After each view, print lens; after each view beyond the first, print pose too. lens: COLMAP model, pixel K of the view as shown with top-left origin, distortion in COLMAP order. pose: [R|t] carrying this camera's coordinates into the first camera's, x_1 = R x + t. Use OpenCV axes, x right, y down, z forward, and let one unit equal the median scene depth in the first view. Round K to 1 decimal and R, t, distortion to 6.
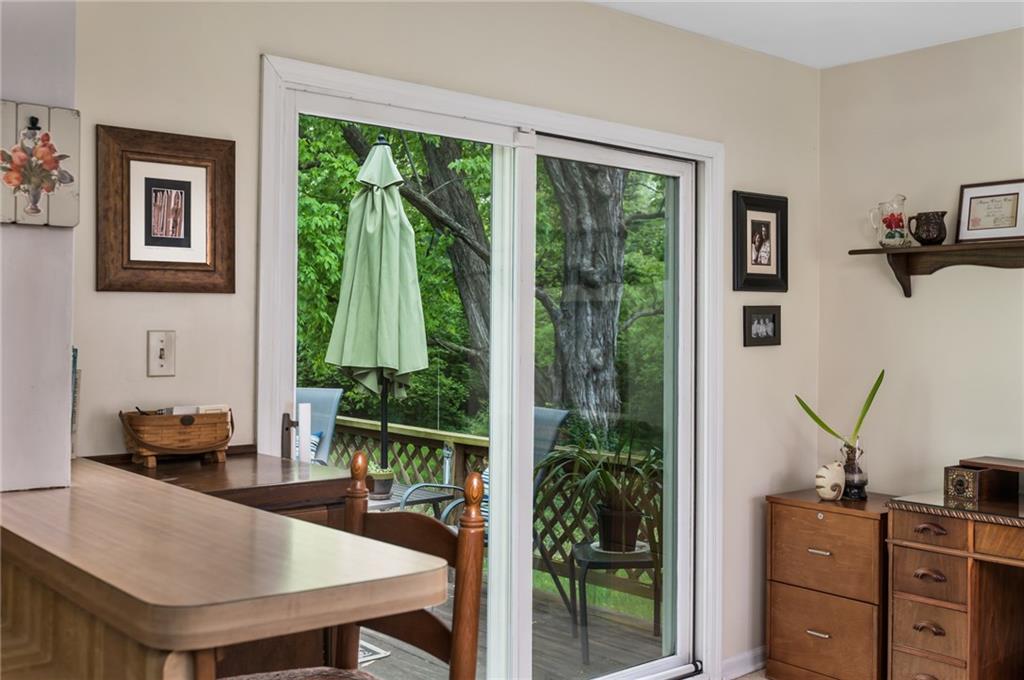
lens RADIAL K [[1027.4, 0, 514.1], [0, 1027.4, 334.5], [0, 0, 1]] dist [0.005721, 0.000000]
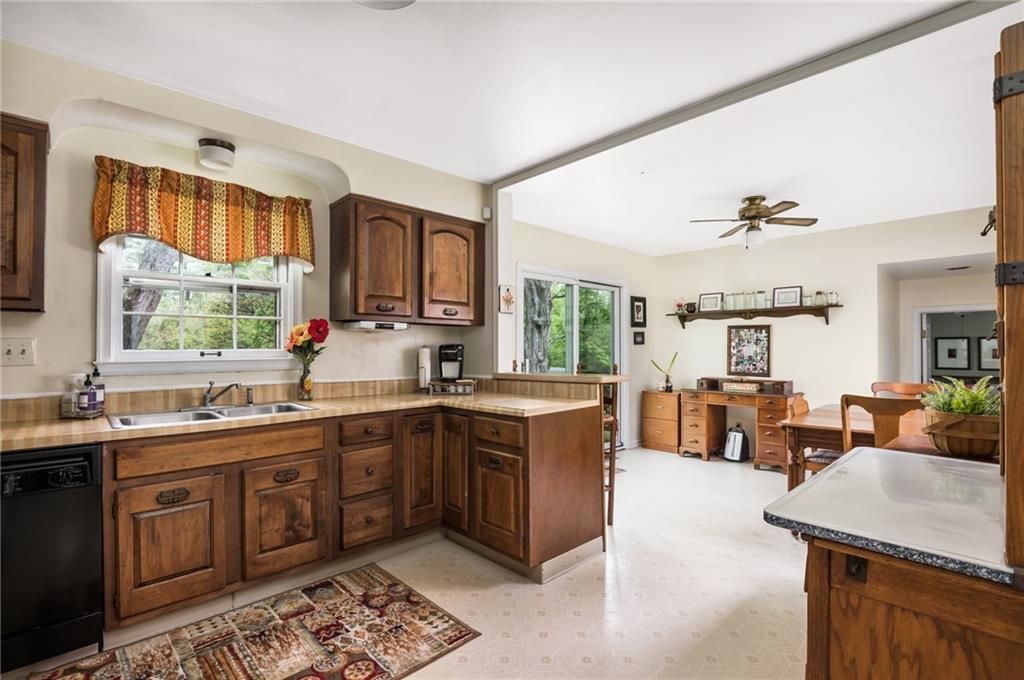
lens RADIAL K [[484.9, 0, 509.0], [0, 484.9, 346.8], [0, 0, 1]] dist [-0.013243, 0.000862]
pose [[0.997883, -0.008862, 0.064429, -0.260133], [0.009222, 0.999943, -0.005295, 0.022930], [-0.064379, 0.005878, 0.997908, -0.474339]]
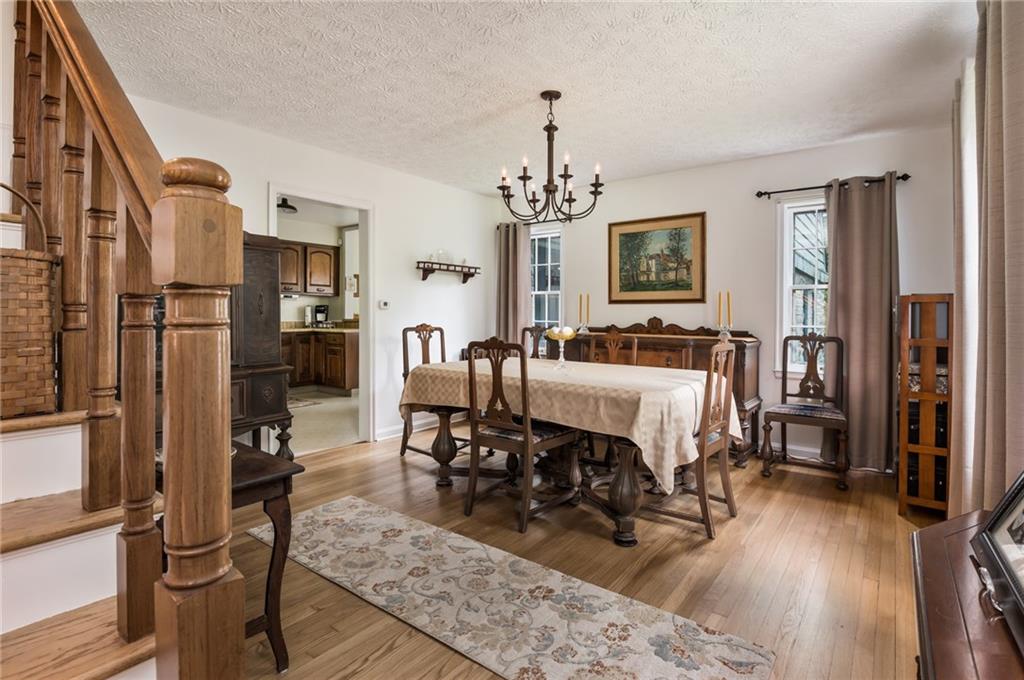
lens RADIAL K [[505.4, 0, 509.8], [0, 505.4, 316.8], [0, 0, 1]] dist [0.000089, 0.000014]
pose [[0.974849, -0.004612, 0.222817, 0.930785], [0.003745, 0.999984, 0.004310, 0.180660], [-0.222833, -0.003367, 0.974851, -6.644988]]
